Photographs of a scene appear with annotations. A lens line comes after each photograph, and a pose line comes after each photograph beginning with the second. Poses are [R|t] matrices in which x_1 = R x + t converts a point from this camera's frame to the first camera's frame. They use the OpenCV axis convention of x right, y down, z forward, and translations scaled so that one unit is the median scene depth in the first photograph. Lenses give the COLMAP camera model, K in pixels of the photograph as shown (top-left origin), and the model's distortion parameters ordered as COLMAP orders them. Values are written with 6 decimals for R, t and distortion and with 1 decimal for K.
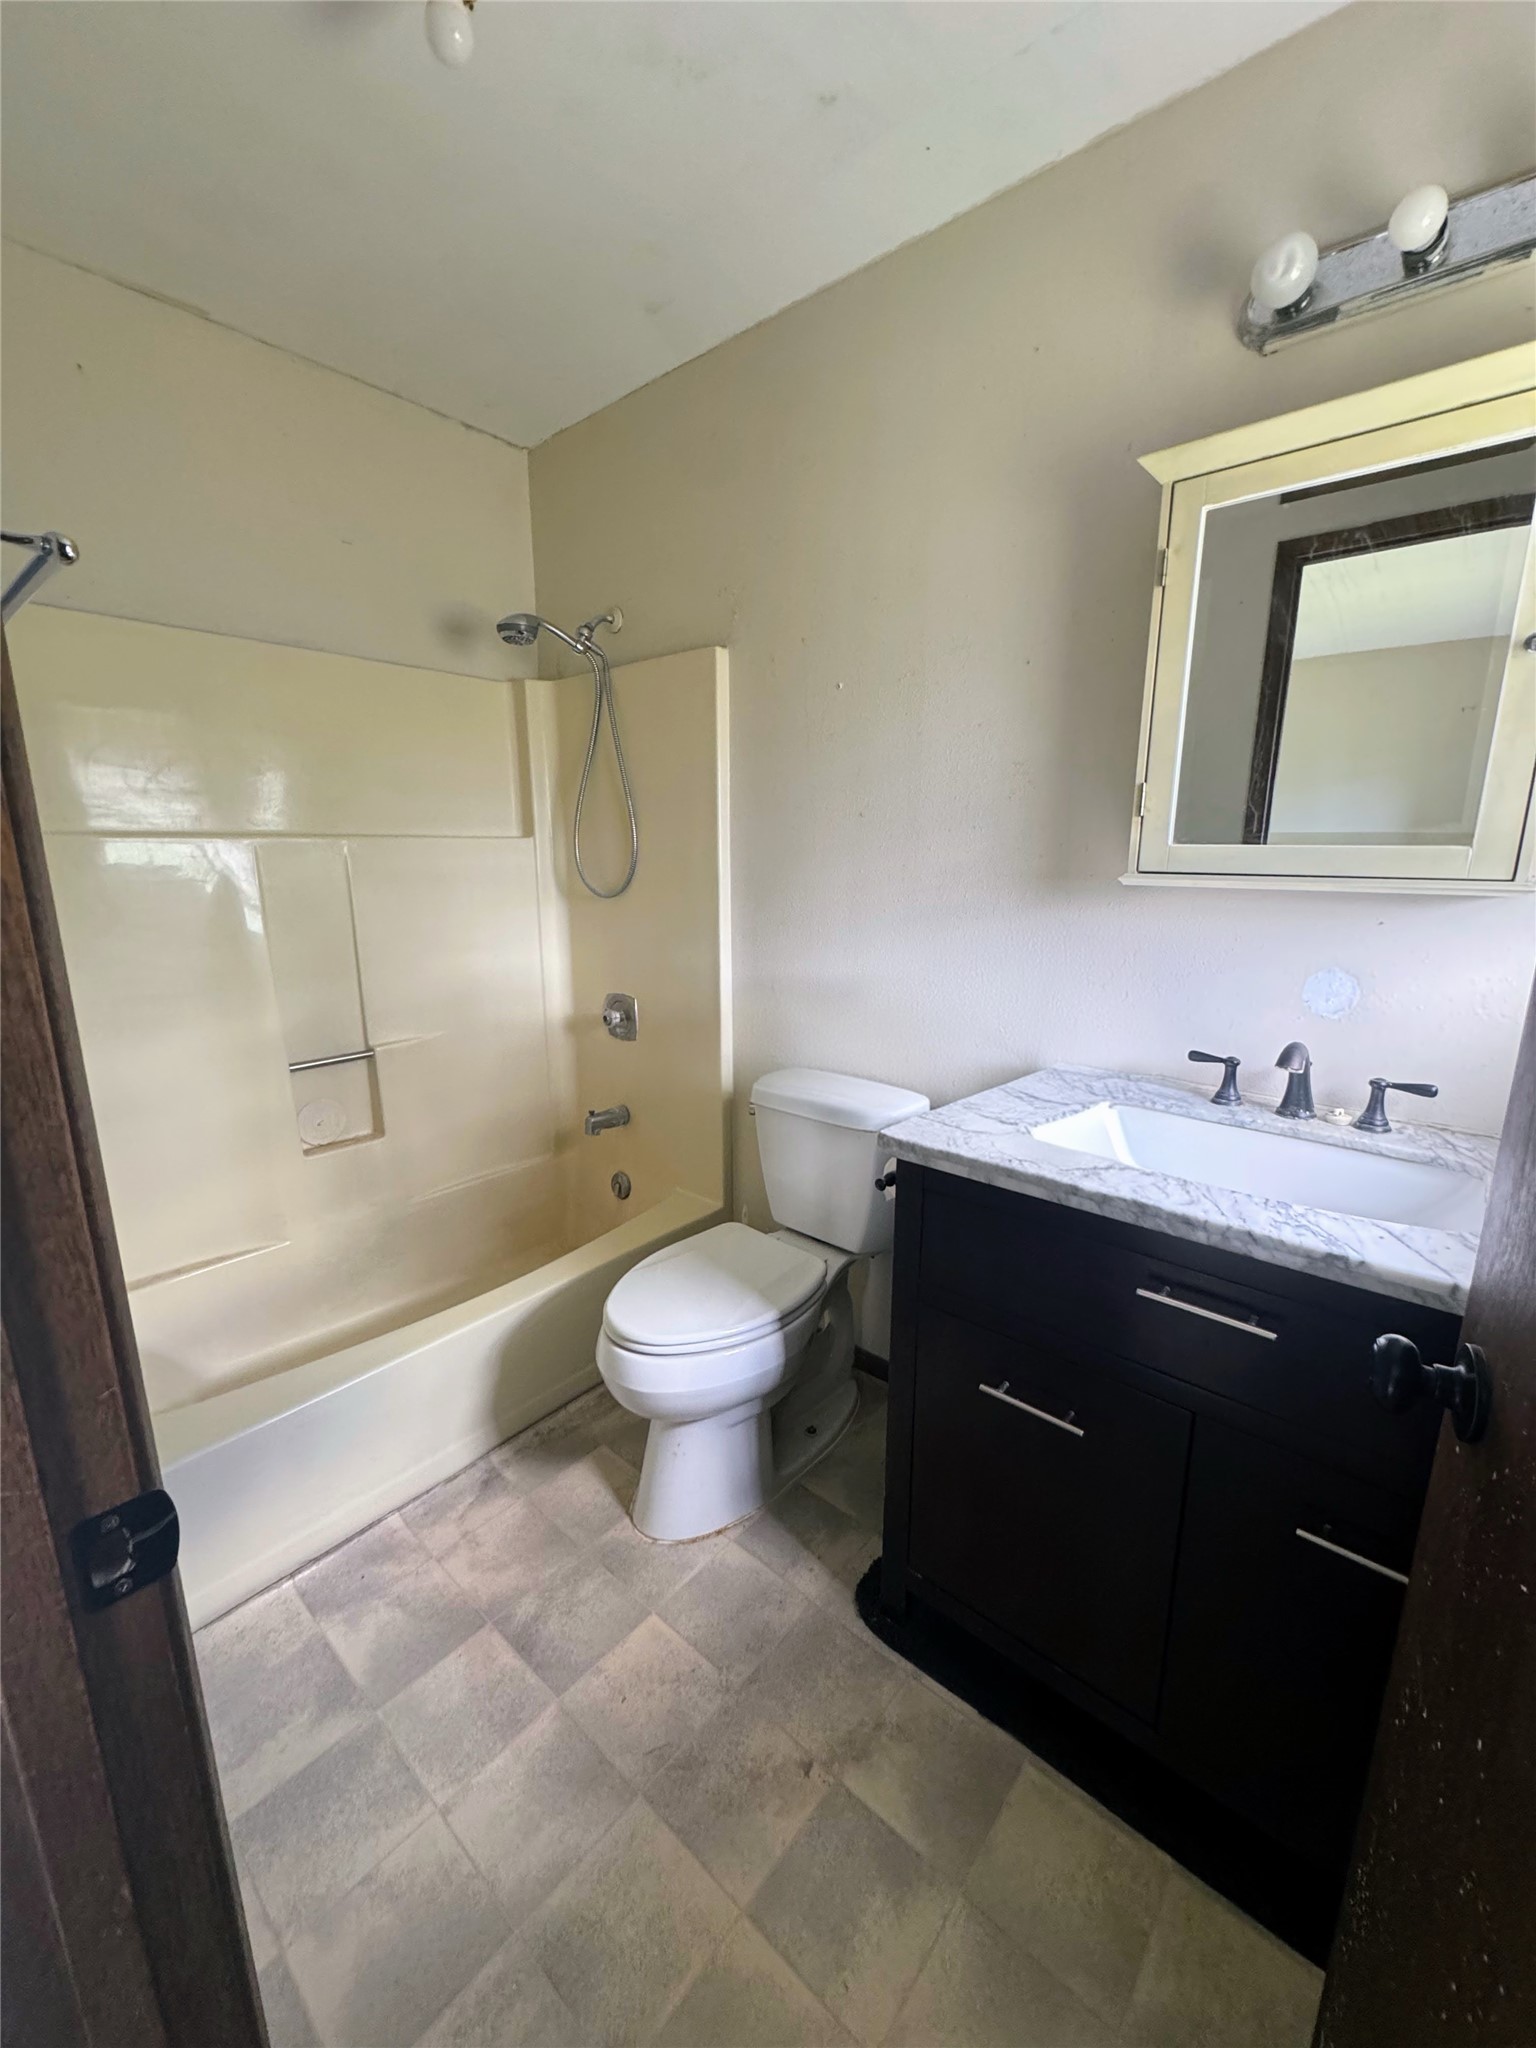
lens RADIAL K [[823.4, 0, 768.0], [0, 823.4, 1024.0], [0, 0, 1]] dist [0.002266, 0.000013]
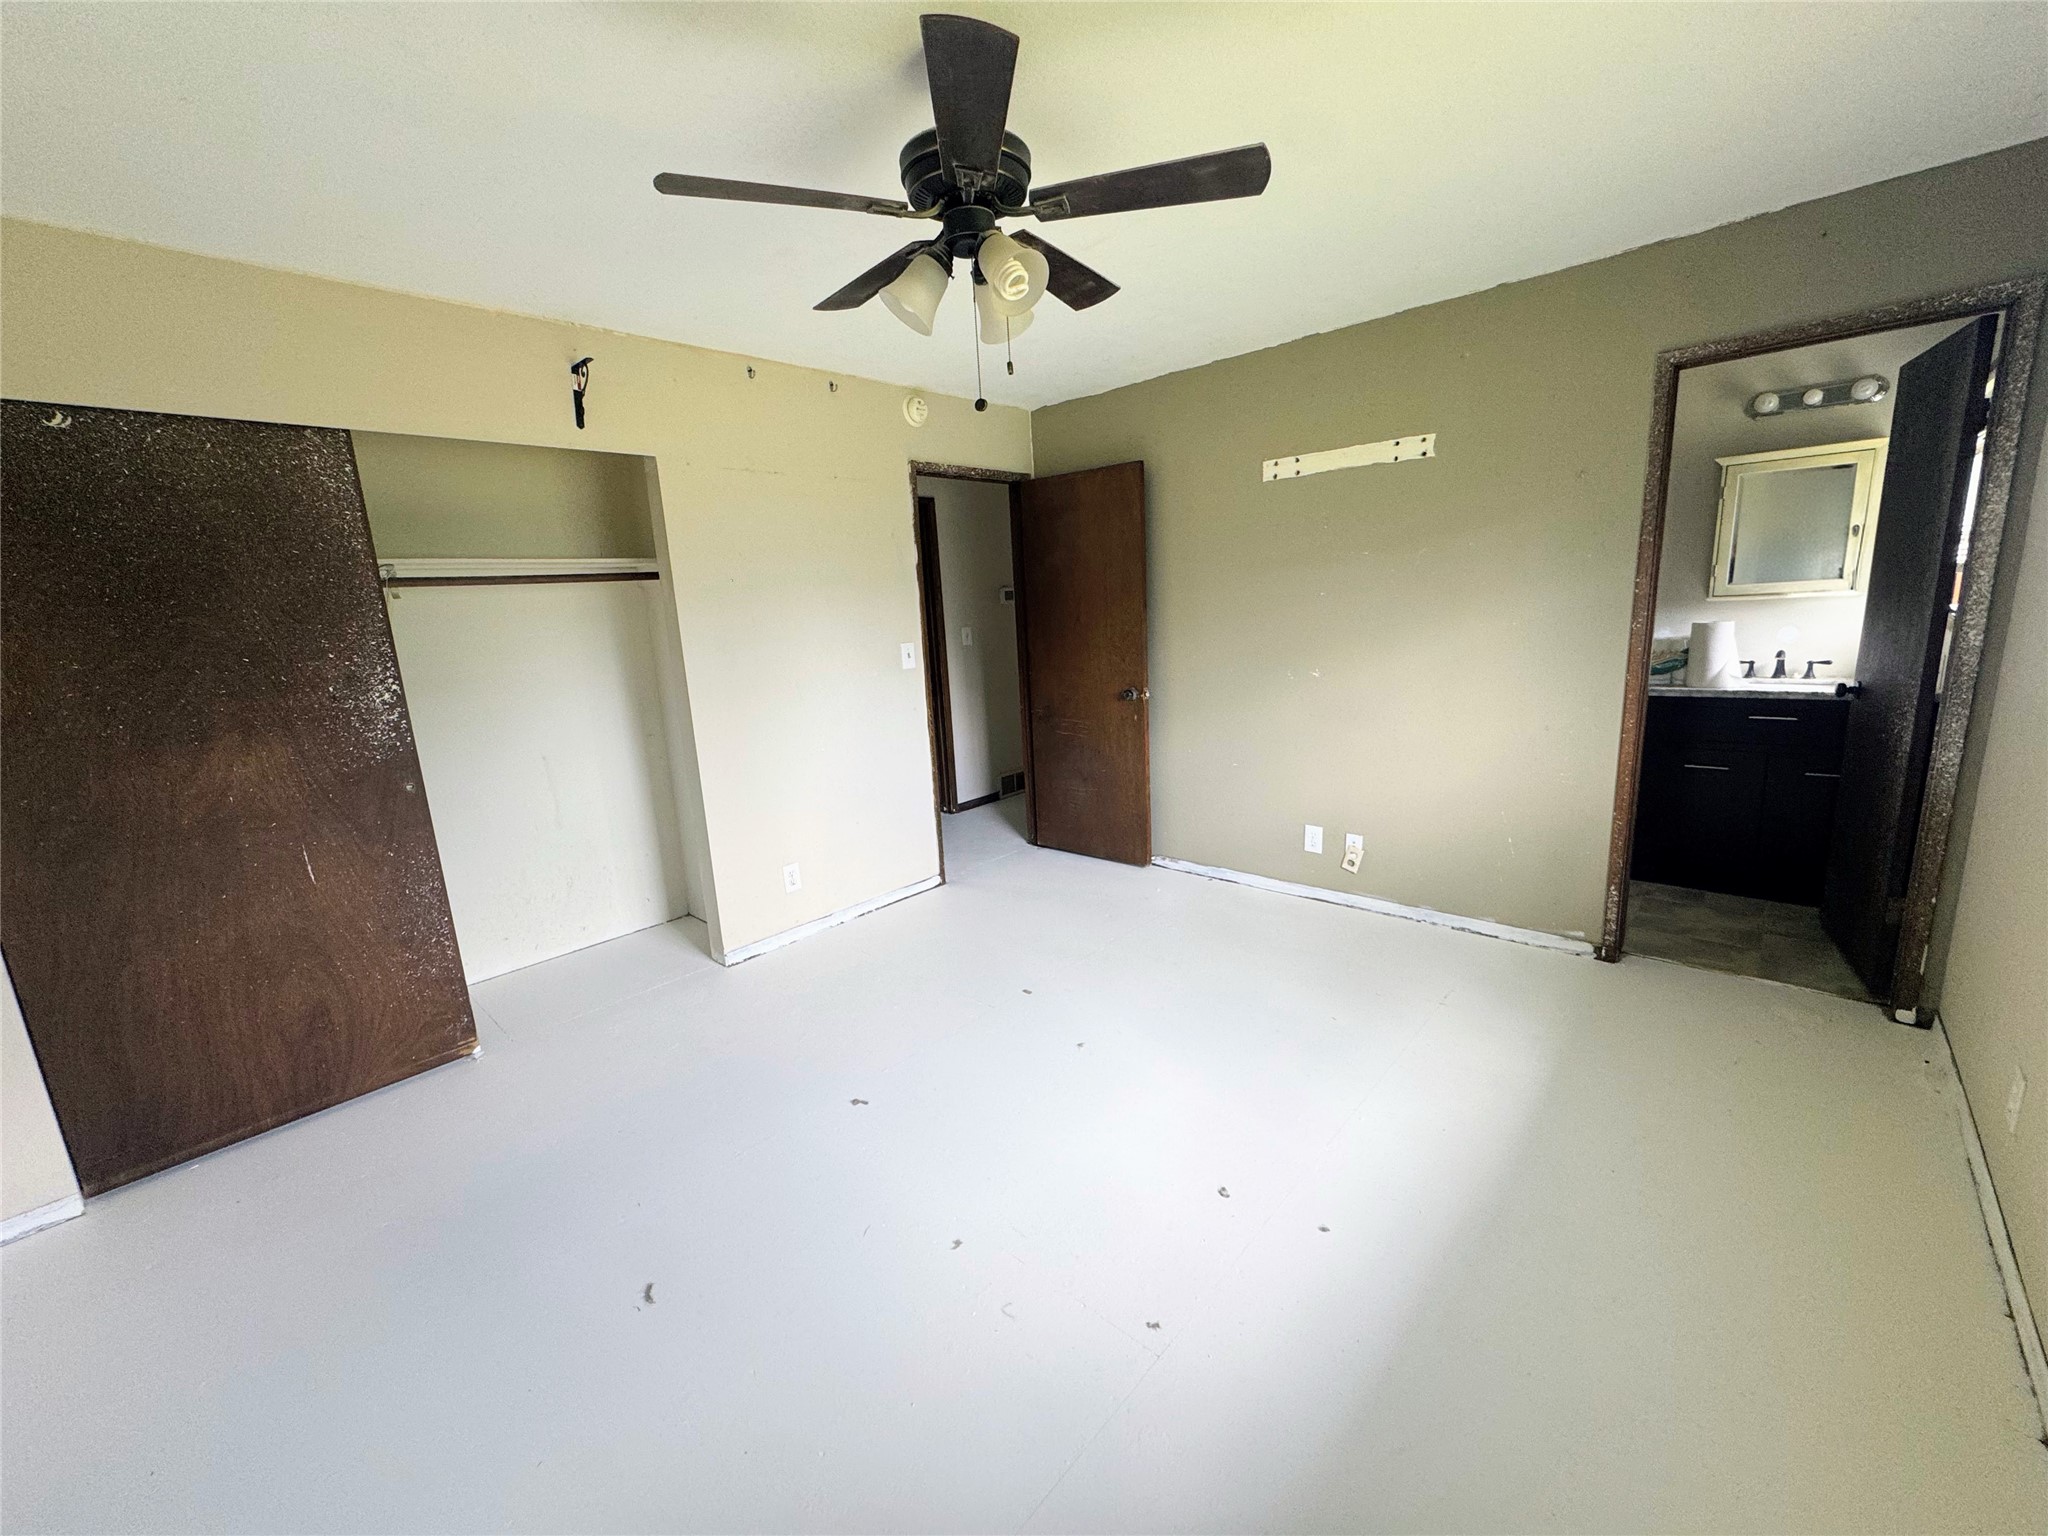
lens RADIAL K [[823.4, 0, 1024.0], [0, 823.4, 768.0], [0, 0, 1]] dist [0.002266, 0.000013]
pose [[0.998126, -0.051038, -0.033757, -1.958388], [0.050351, 0.998513, -0.020895, 0.363247], [0.034774, 0.019156, 0.999212, -2.011802]]
